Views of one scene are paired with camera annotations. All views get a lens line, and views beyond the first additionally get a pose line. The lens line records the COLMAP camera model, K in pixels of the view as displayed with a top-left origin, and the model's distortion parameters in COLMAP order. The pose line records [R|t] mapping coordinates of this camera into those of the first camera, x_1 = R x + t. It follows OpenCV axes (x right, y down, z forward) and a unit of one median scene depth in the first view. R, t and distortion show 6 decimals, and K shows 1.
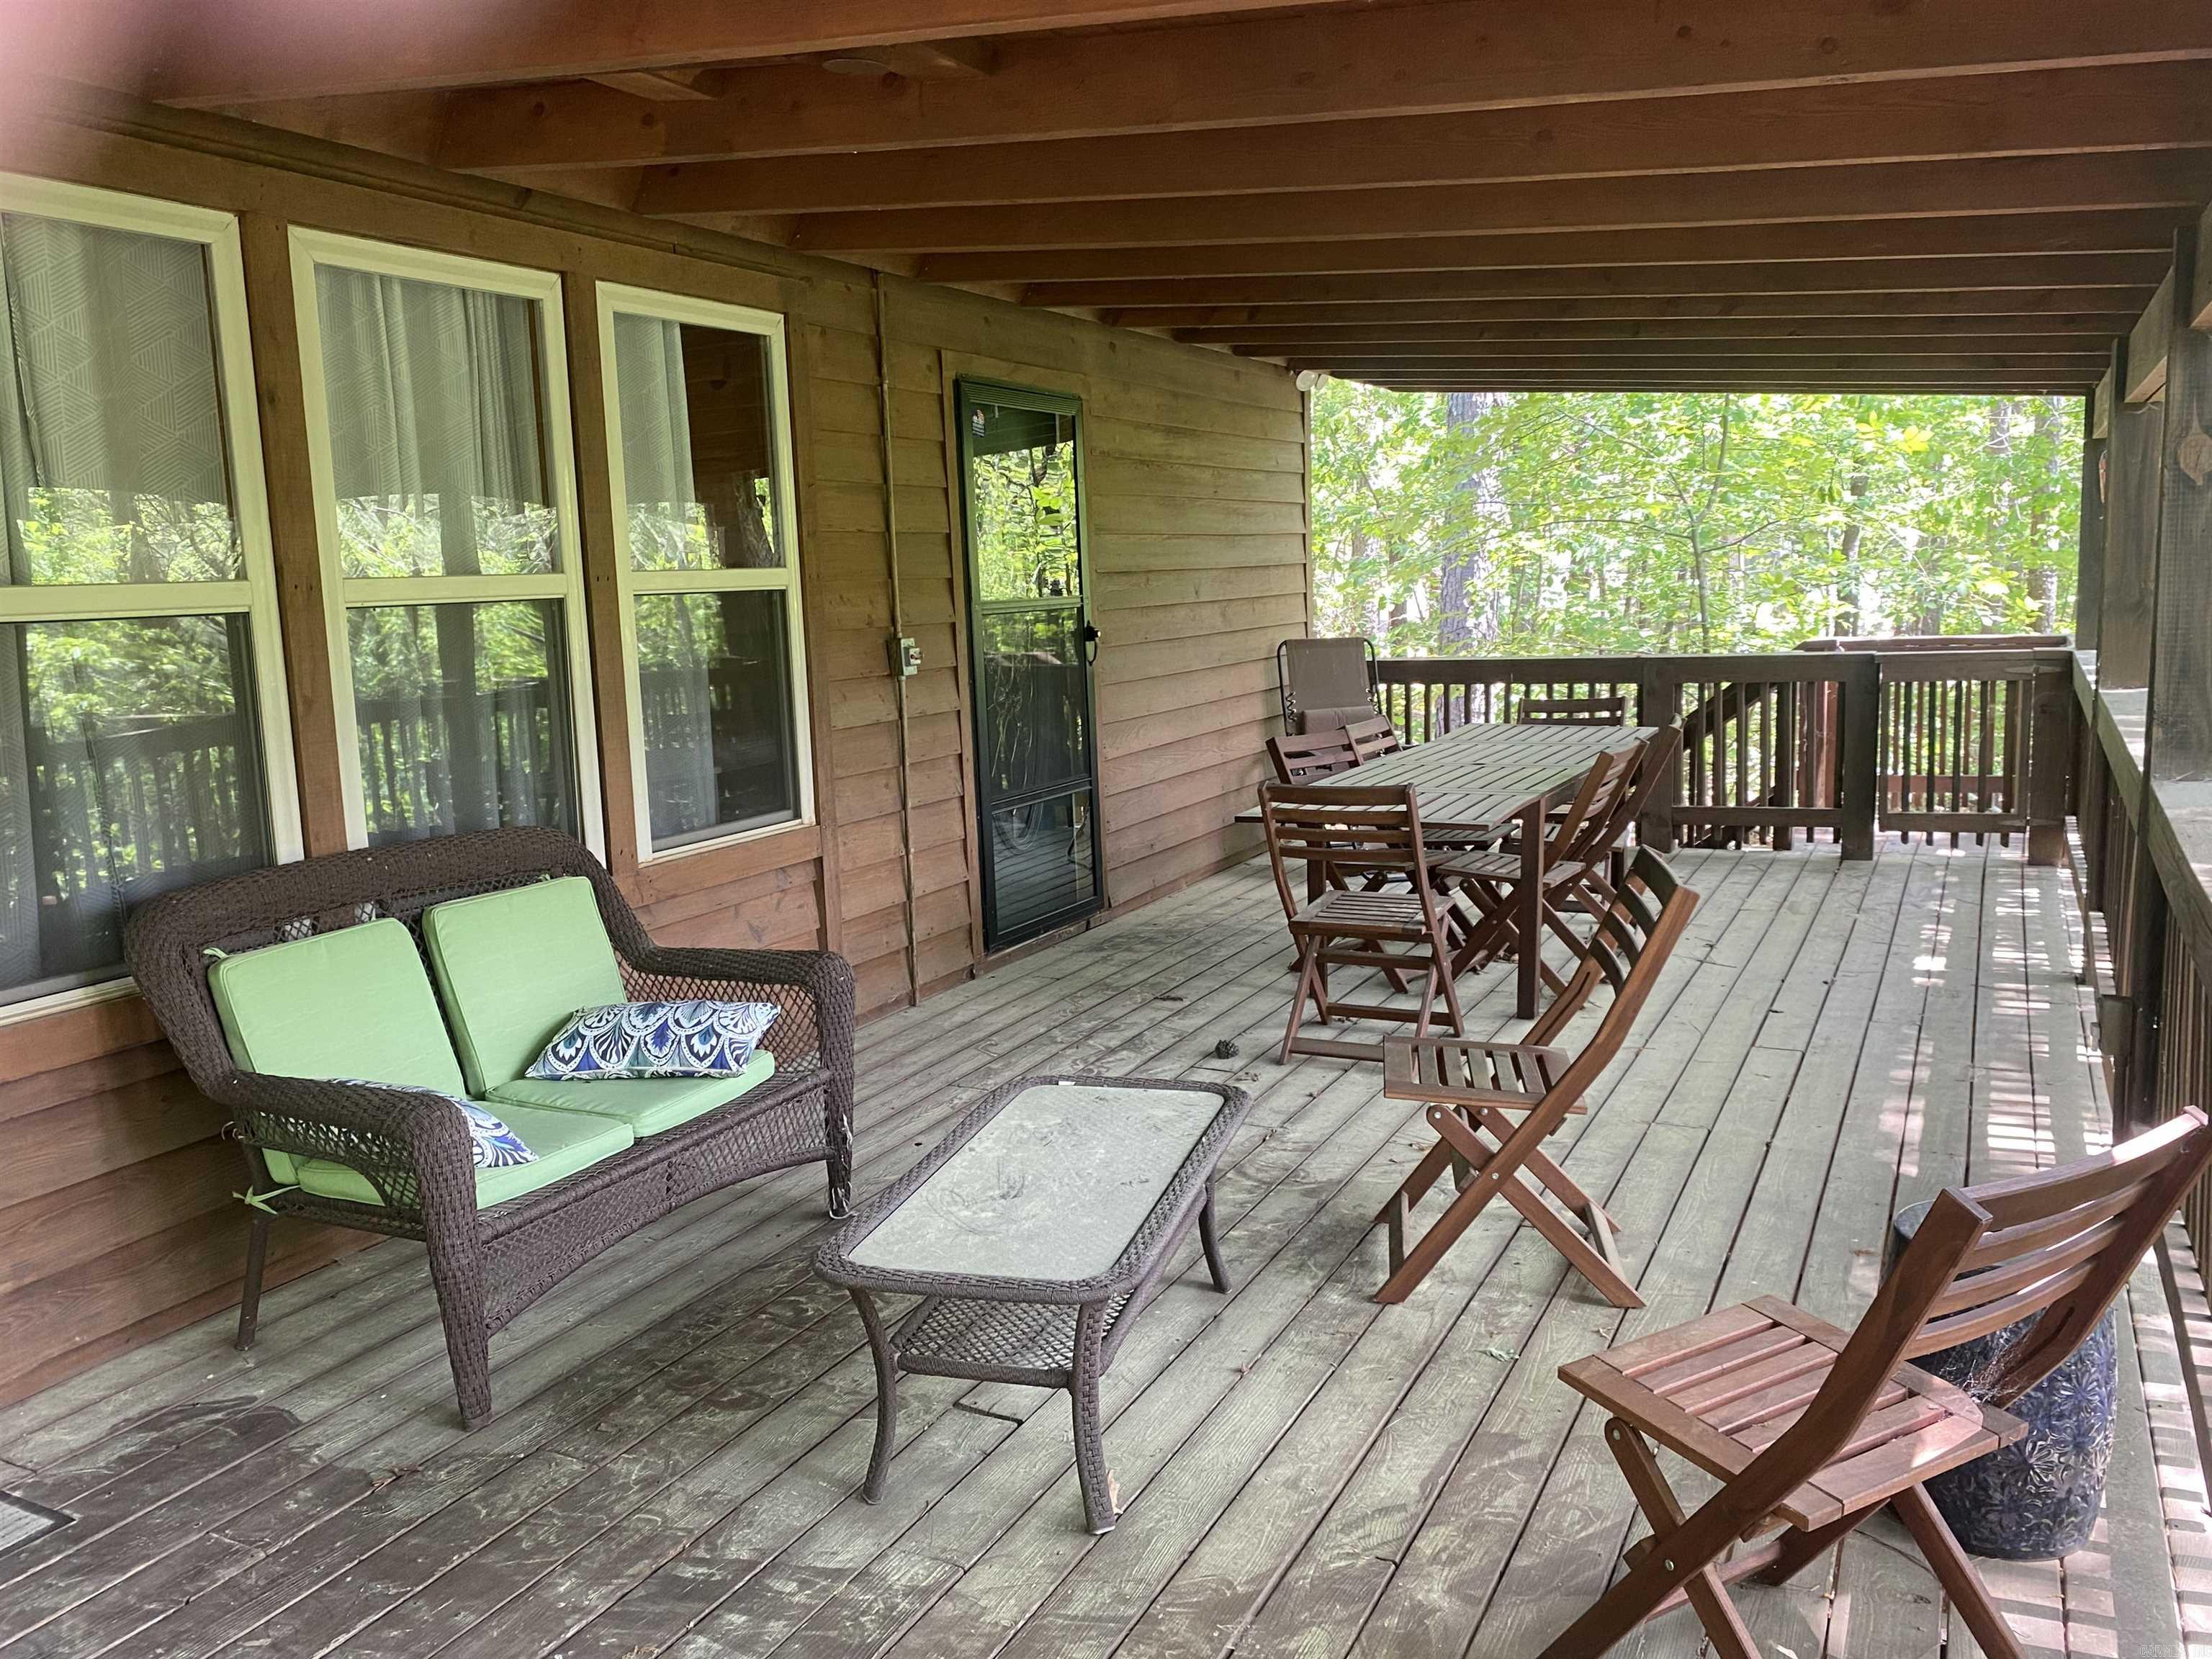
lens RADIAL K [[1751.8, 0, 1112.9], [0, 1751.8, 817.1], [0, 0, 1]] dist [0.013226, -0.000625]
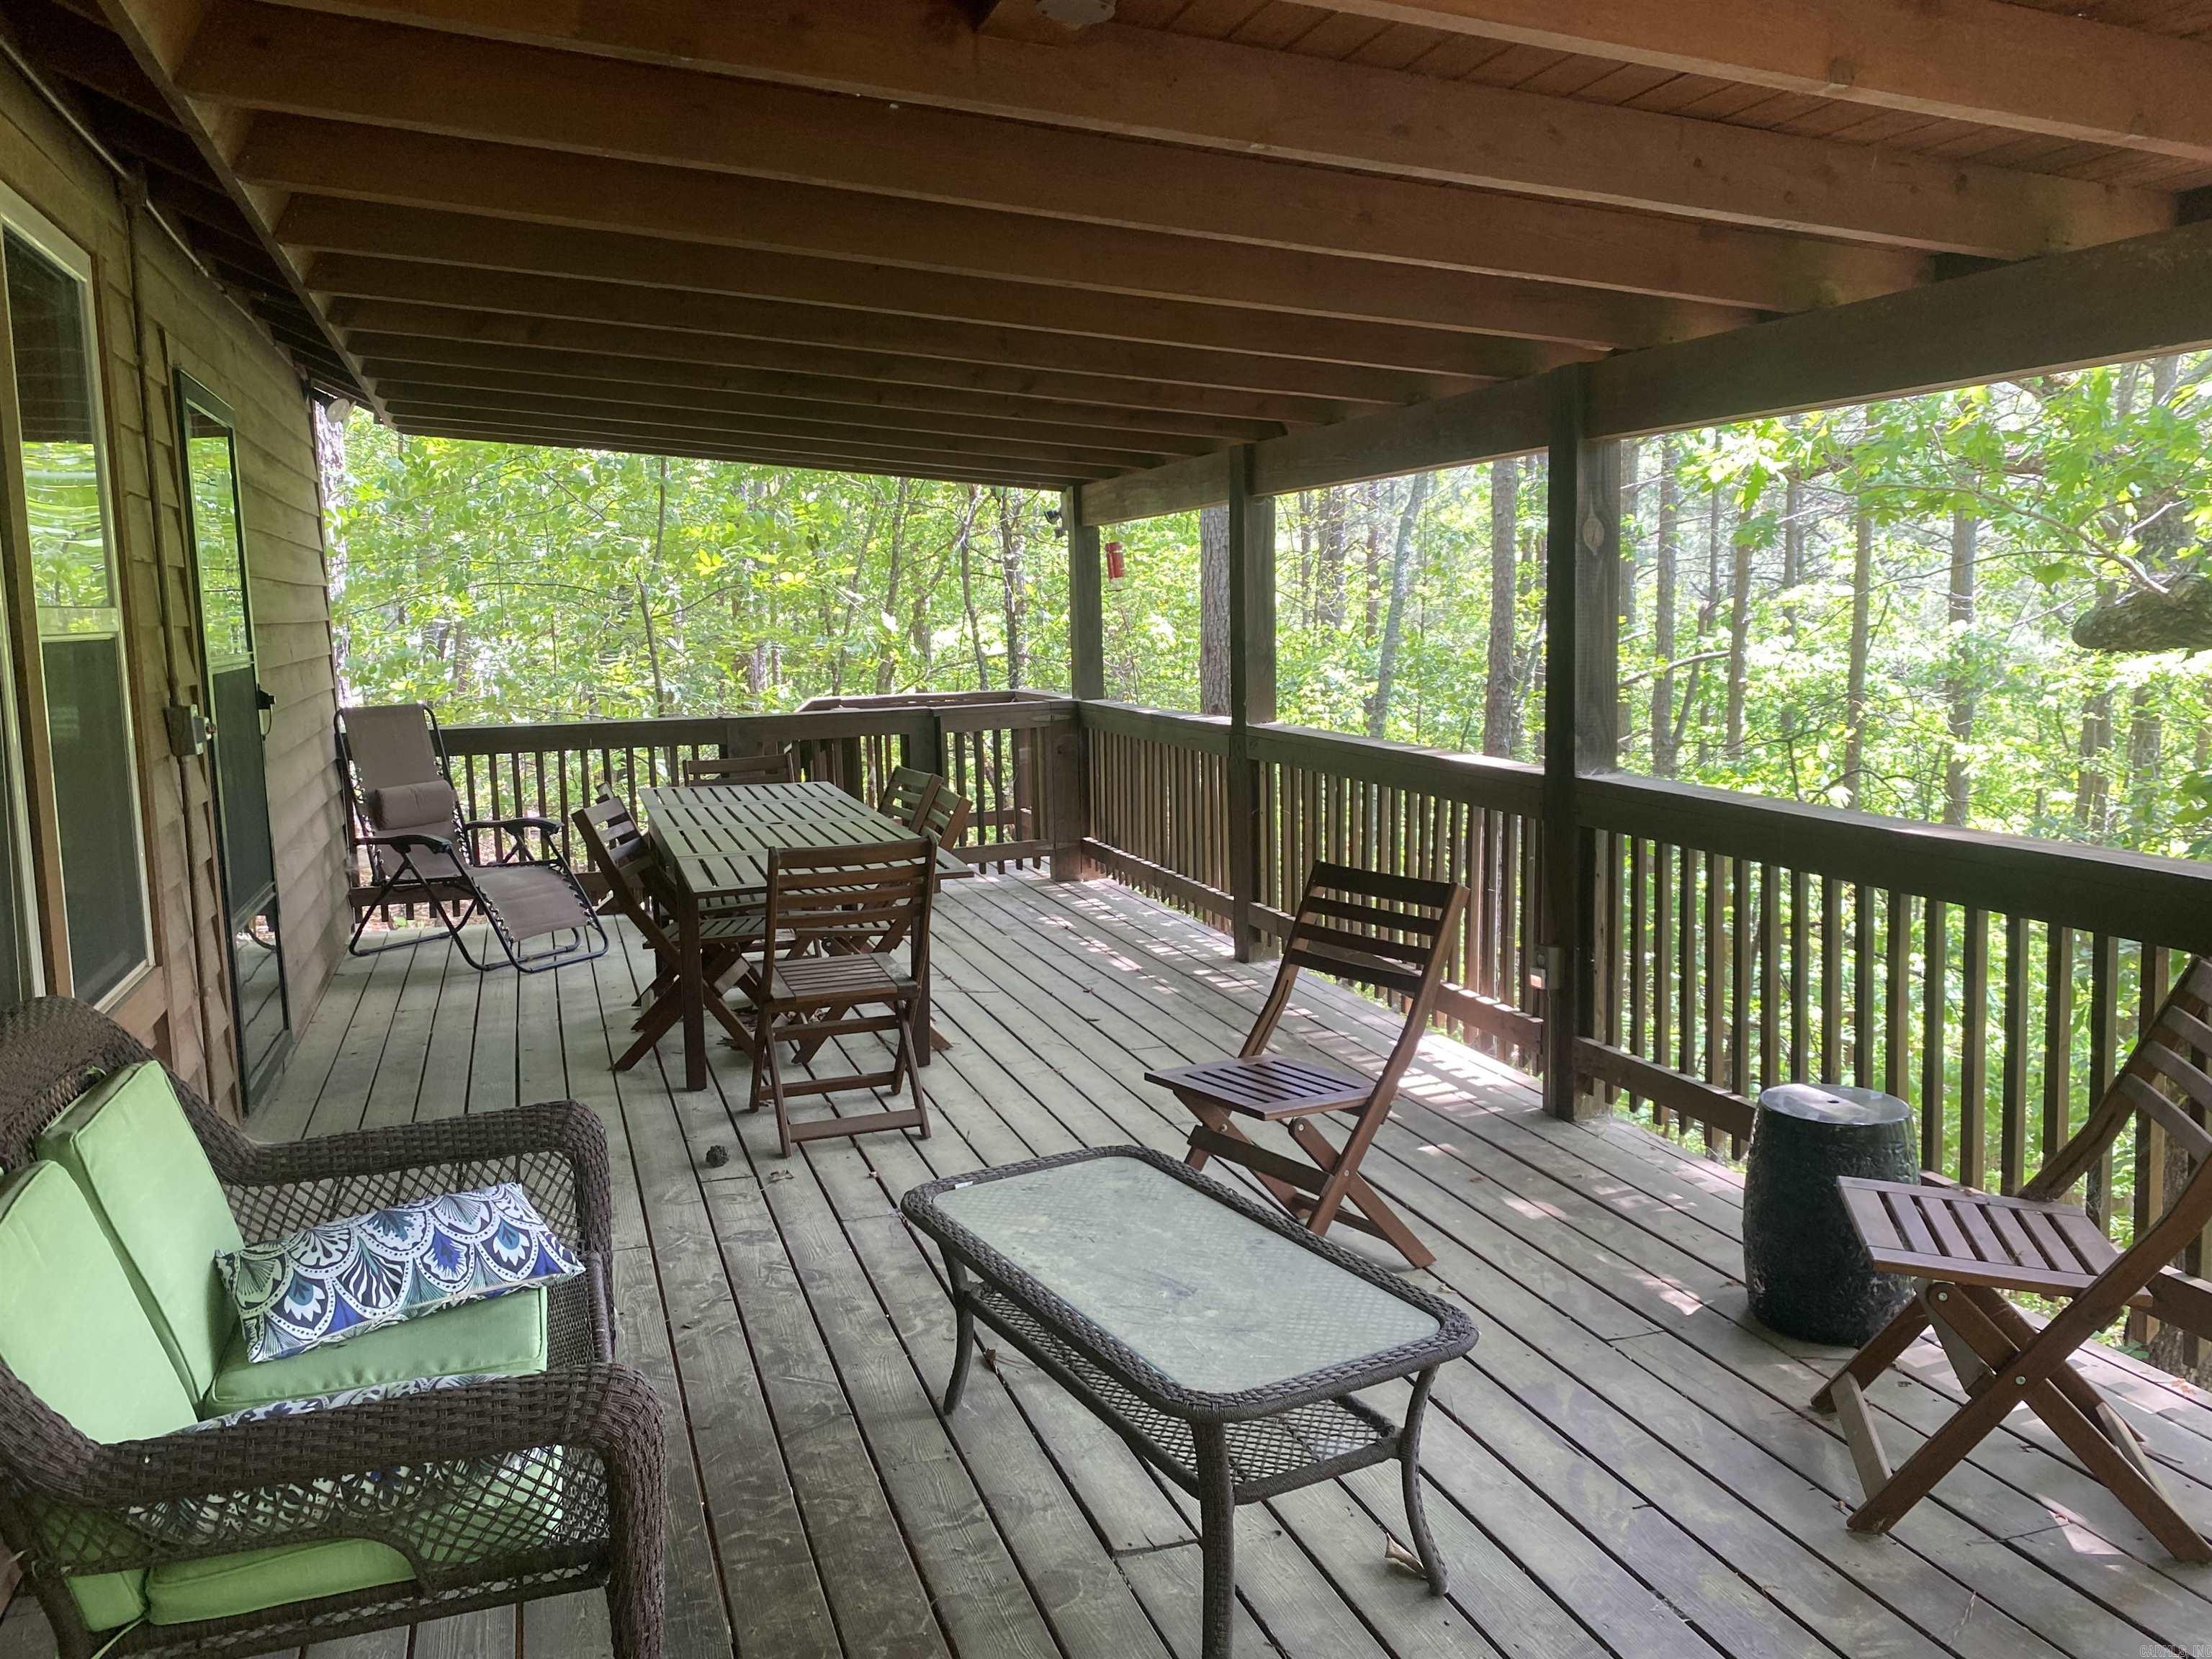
lens RADIAL K [[1748.6, 0, 1106.0], [0, 1748.6, 829.5], [0, 0, 1]] dist [0.001500, -0.004995]
pose [[0.712305, -0.074597, 0.697895, -0.547935], [0.098882, 0.995084, 0.005440, -0.023280], [-0.694870, 0.065134, 0.716180, 0.292351]]
